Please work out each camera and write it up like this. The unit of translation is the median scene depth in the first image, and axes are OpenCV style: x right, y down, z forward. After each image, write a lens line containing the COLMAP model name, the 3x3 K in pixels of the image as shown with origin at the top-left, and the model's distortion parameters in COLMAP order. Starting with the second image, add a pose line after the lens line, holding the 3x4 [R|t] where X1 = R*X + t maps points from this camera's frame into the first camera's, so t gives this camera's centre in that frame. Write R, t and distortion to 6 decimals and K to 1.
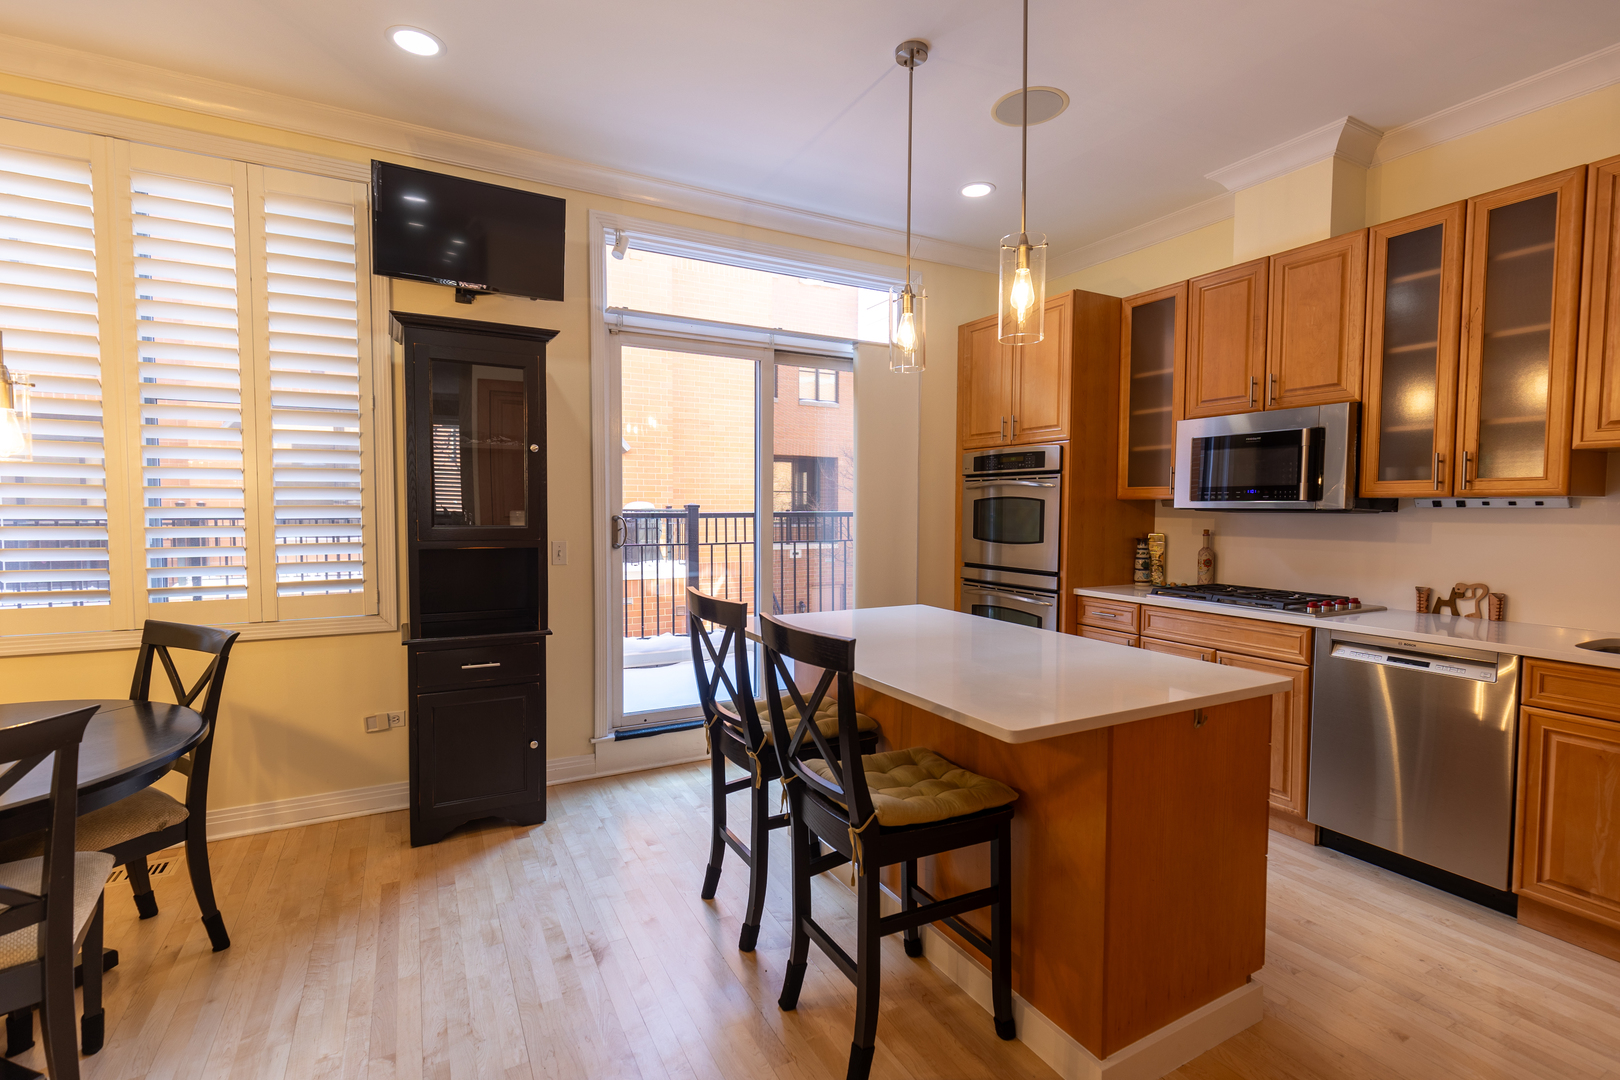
lens RADIAL K [[746.8, 0, 810.4], [0, 746.8, 538.8], [0, 0, 1]] dist [0.002976, -0.000903]
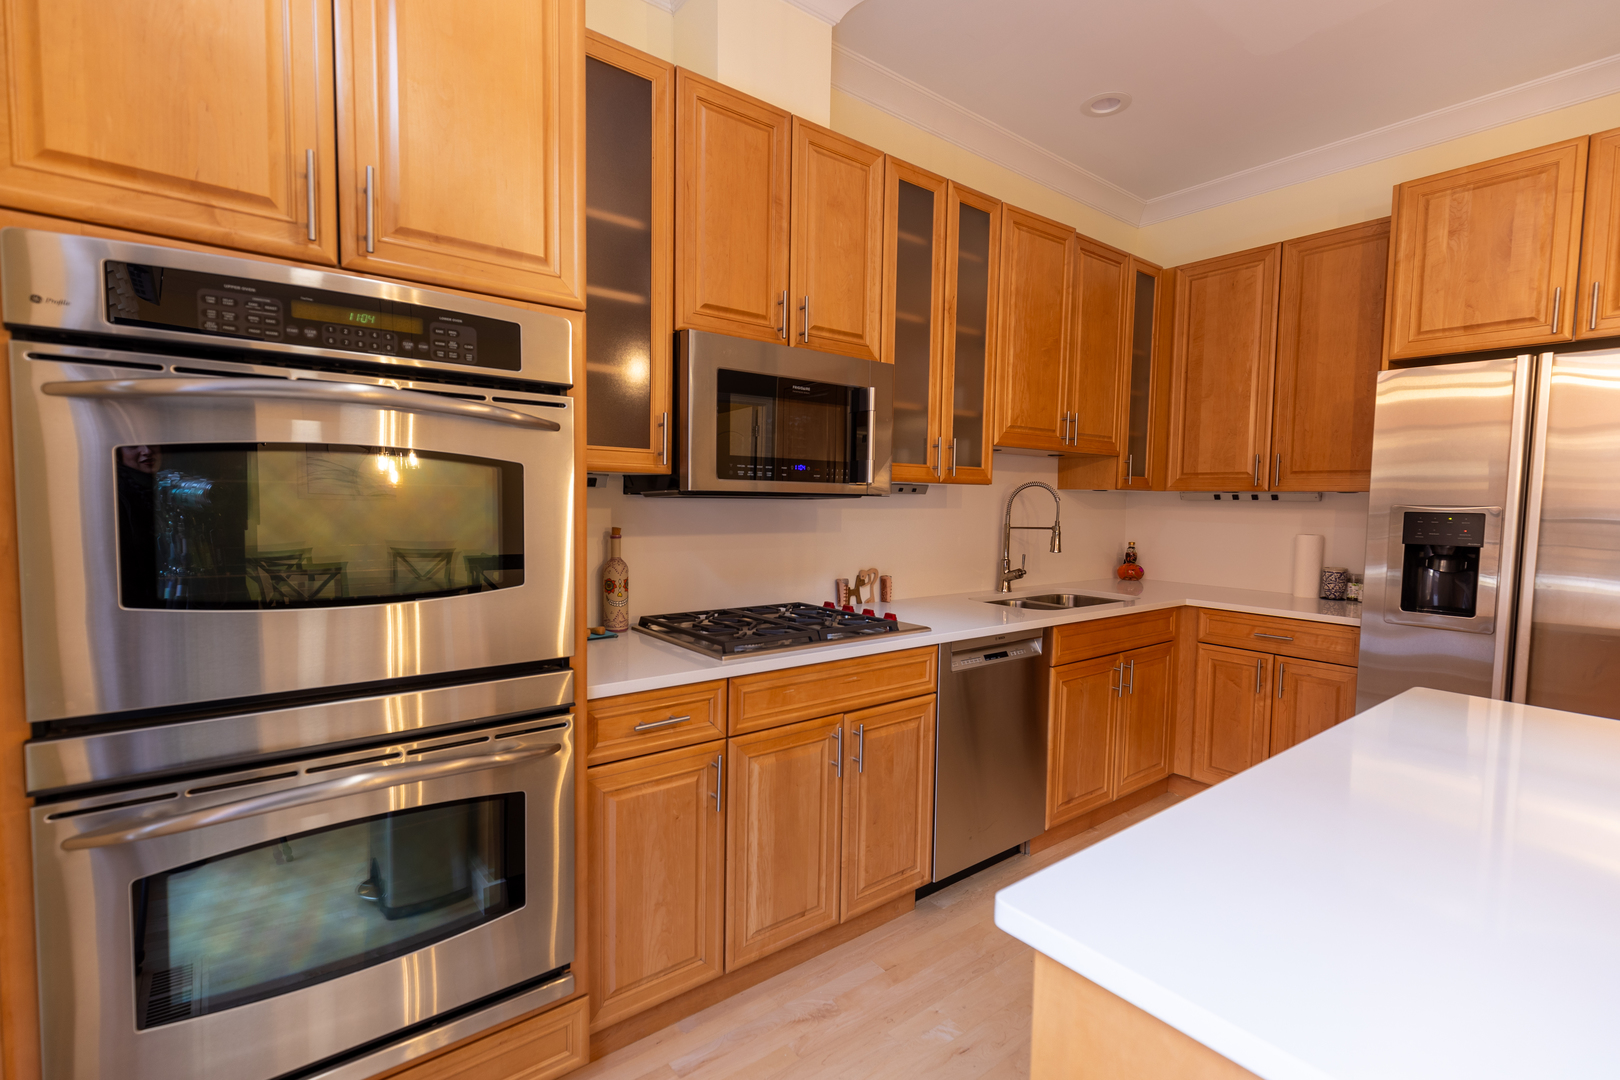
lens RADIAL K [[746.8, 0, 812.5], [0, 746.8, 547.4], [0, 0, 1]] dist [0.002976, -0.000903]
pose [[-0.186006, -0.076824, 0.979541, -0.069935], [0.022055, 0.996361, 0.082332, -0.046580], [-0.982301, 0.036918, -0.183635, 1.101717]]
